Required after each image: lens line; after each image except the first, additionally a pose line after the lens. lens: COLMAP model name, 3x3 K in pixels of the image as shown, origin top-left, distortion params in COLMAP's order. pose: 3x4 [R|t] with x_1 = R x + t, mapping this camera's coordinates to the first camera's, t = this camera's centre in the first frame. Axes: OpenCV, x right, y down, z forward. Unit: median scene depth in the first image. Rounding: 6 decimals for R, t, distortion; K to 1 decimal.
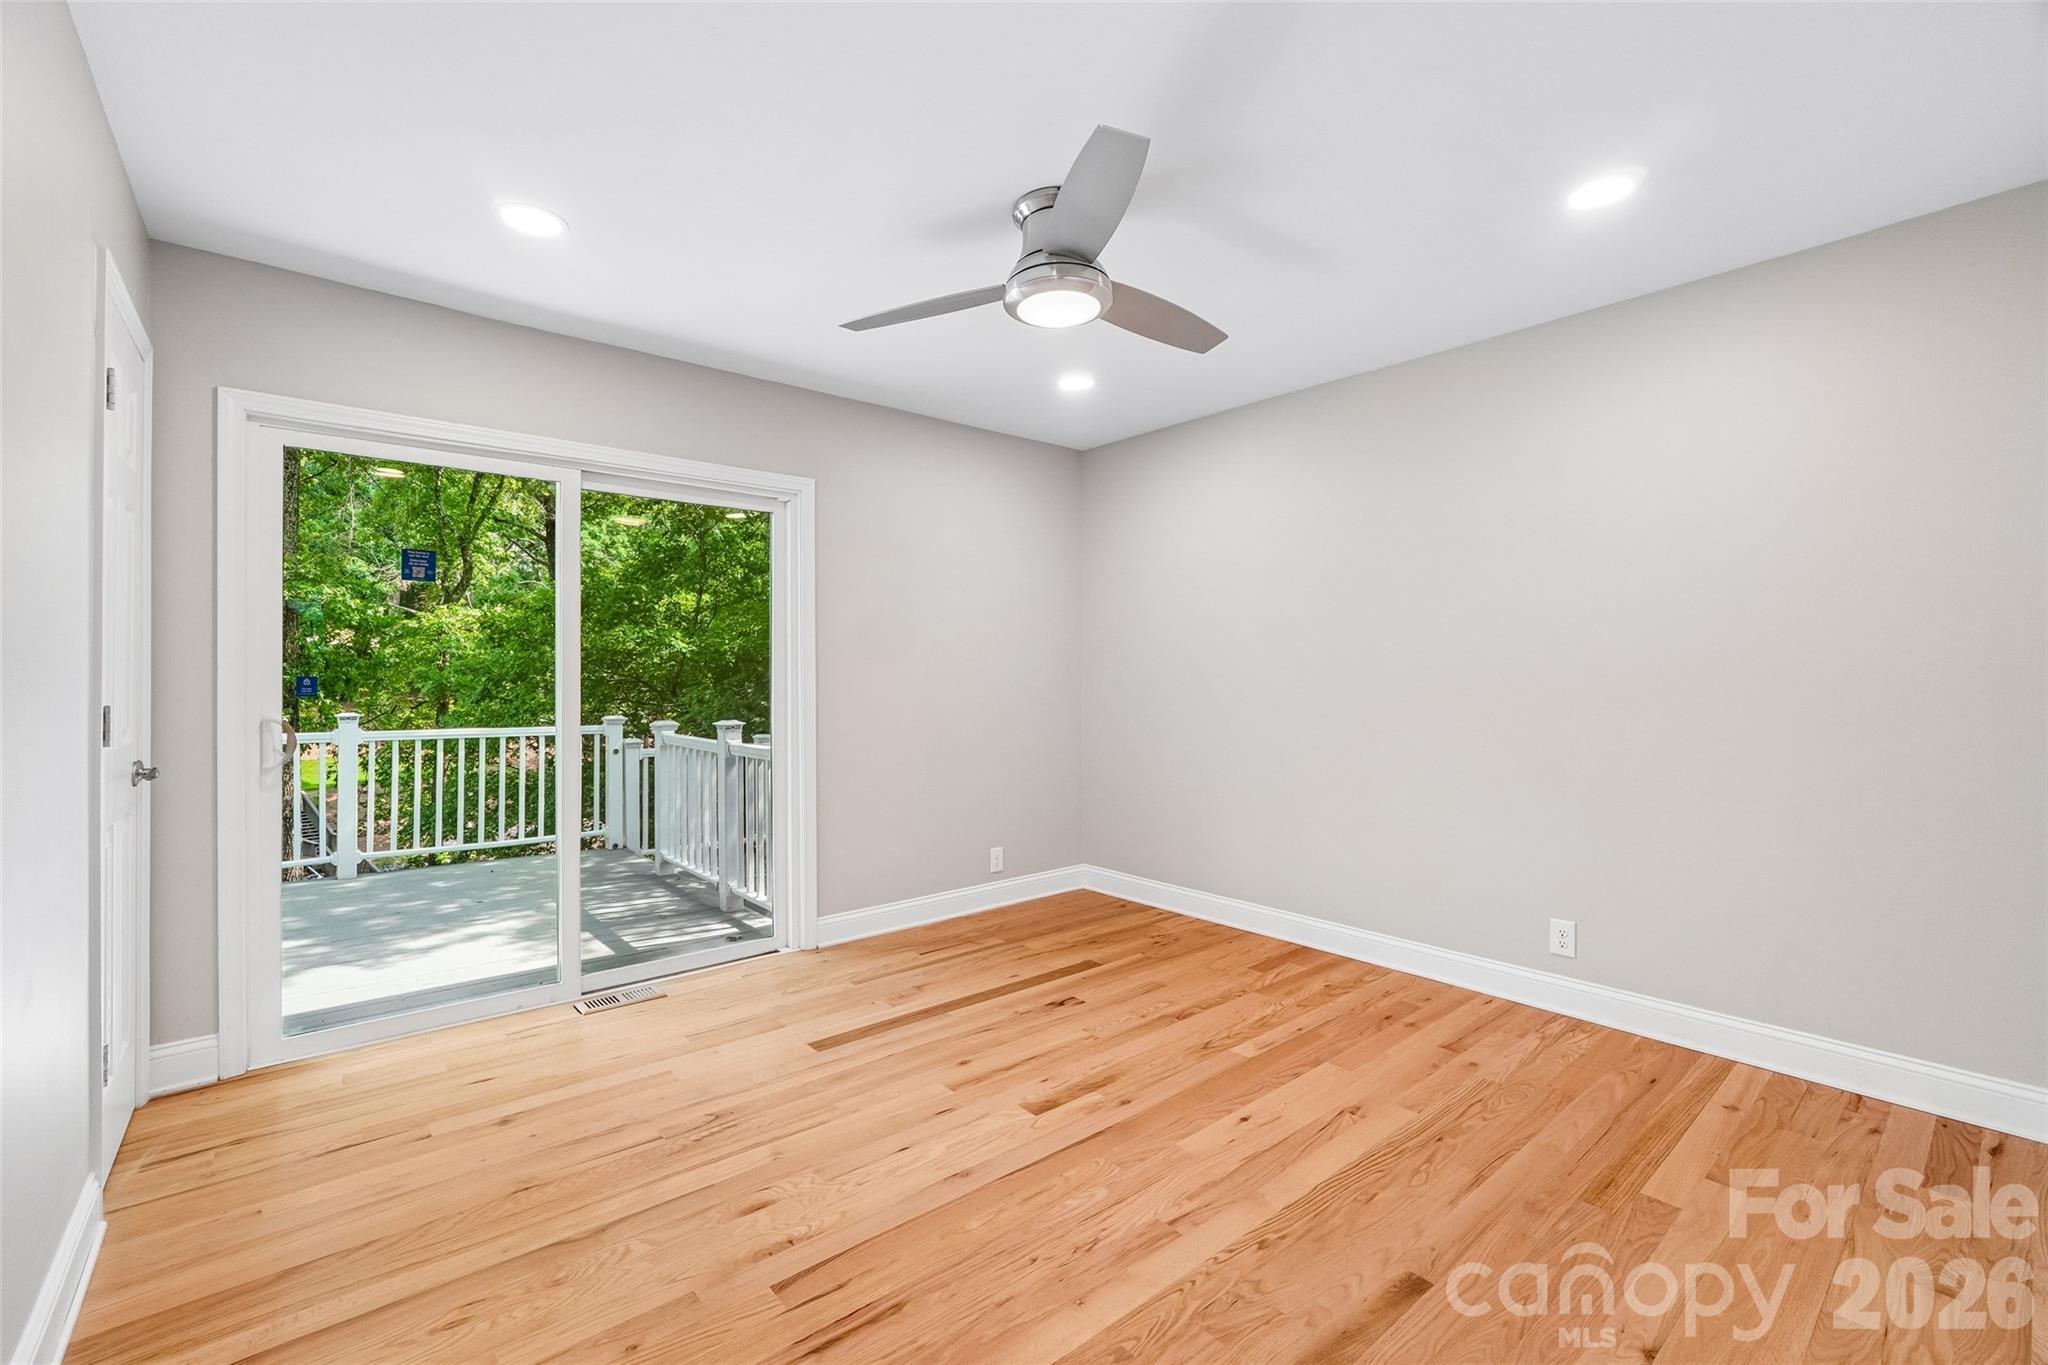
lens RADIAL K [[863.5, 0, 1022.1], [0, 863.5, 688.3], [0, 0, 1]] dist [-0.017355, 0.006459]
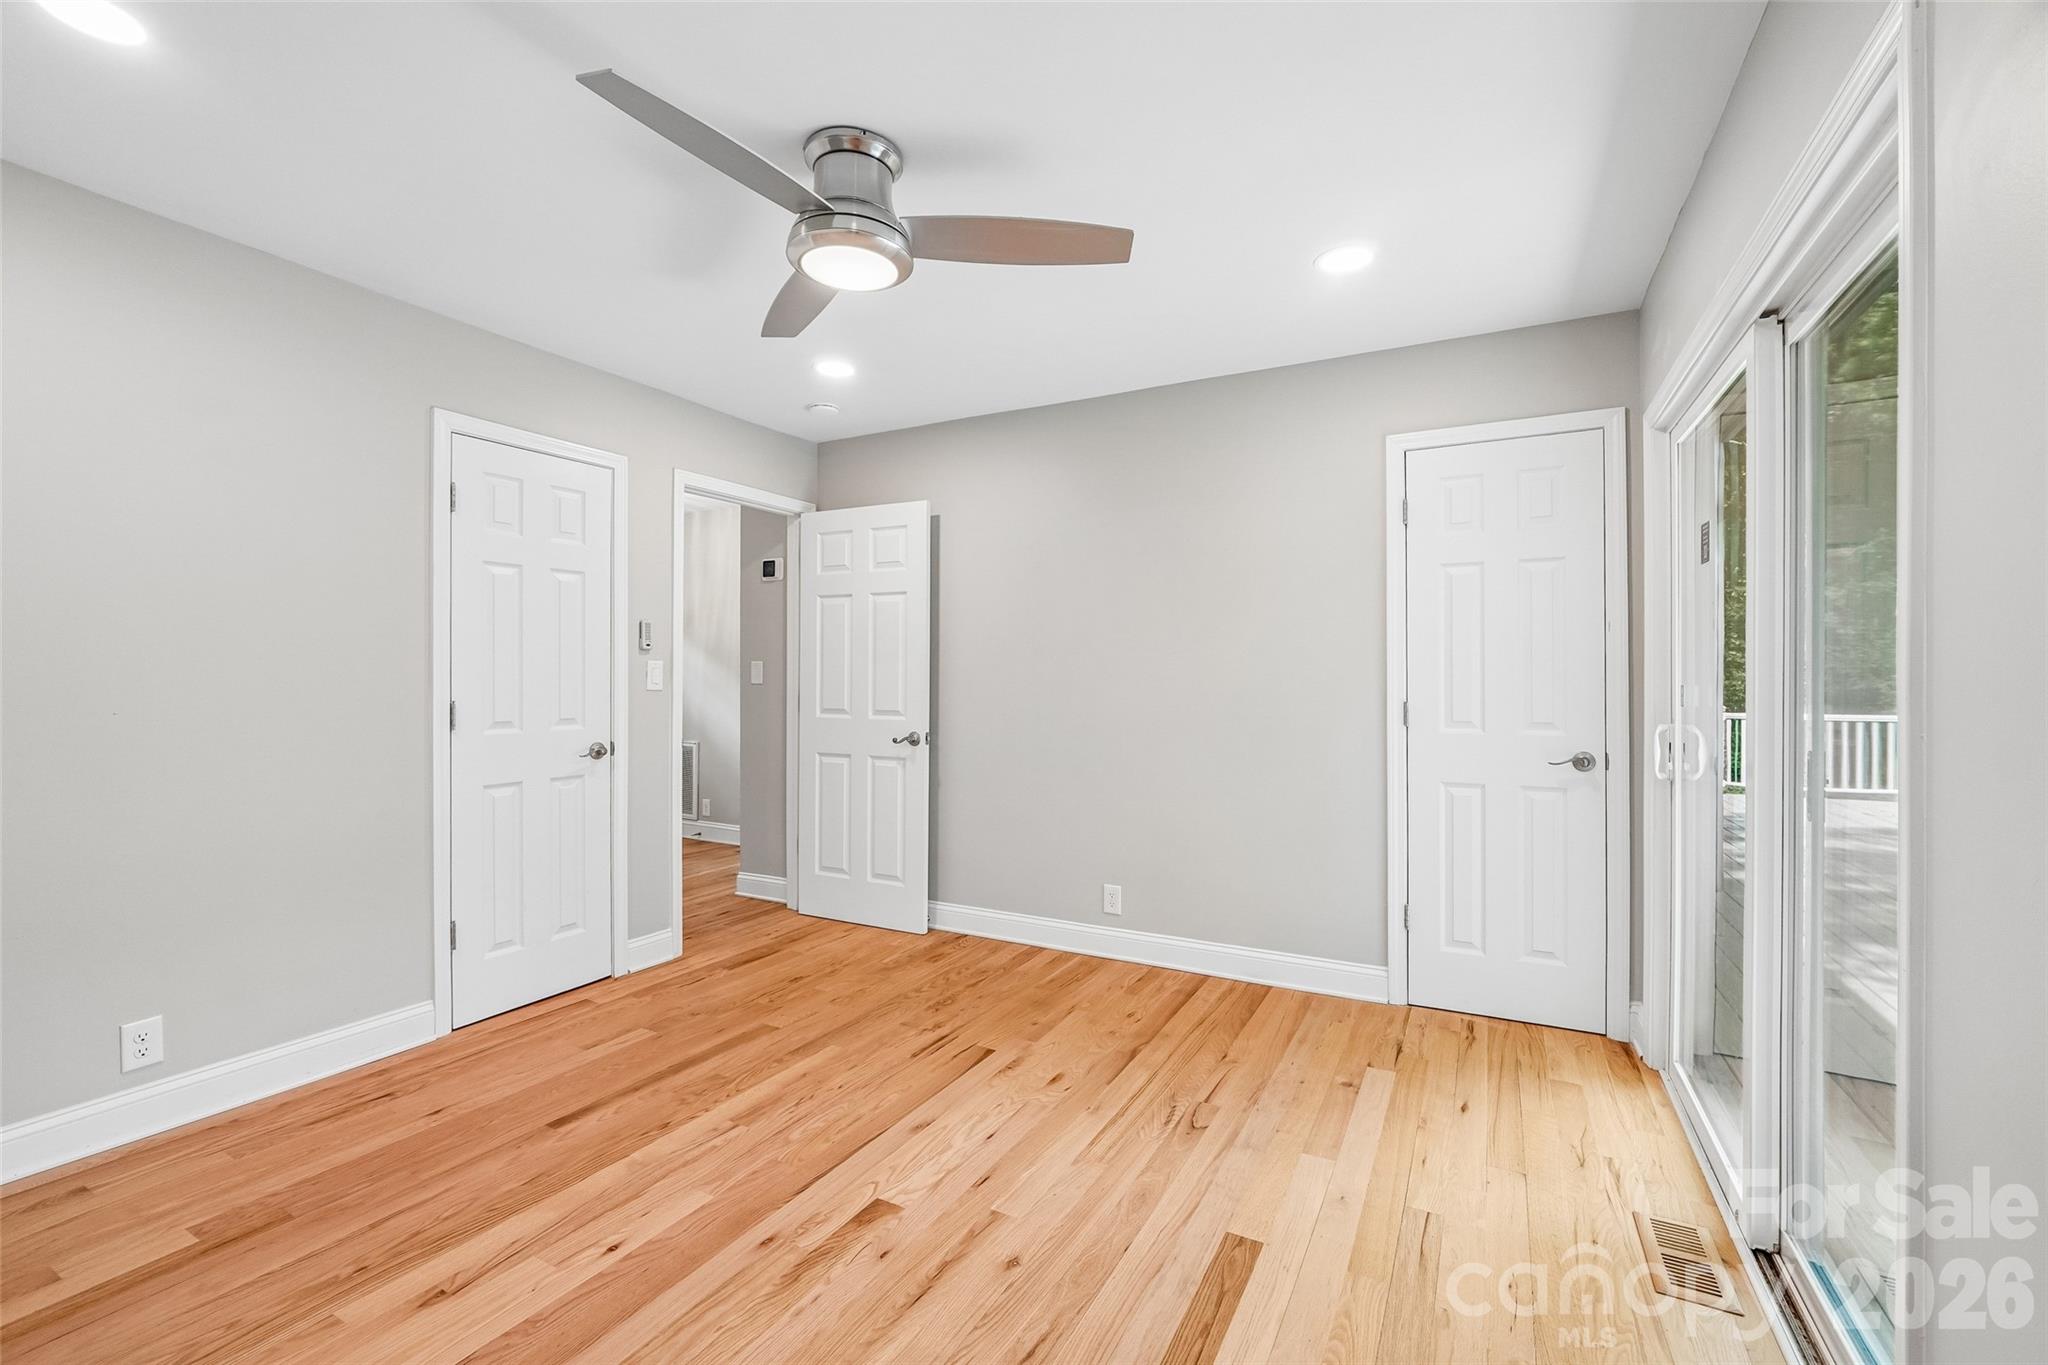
lens RADIAL K [[863.5, 0, 1017.9], [0, 863.5, 672.9], [0, 0, 1]] dist [-0.017355, 0.006459]
pose [[-0.932528, -0.004794, -0.361066, 0.207750], [-0.006461, 0.999973, 0.003411, -0.030499], [0.361040, 0.005514, -0.932534, 1.952285]]
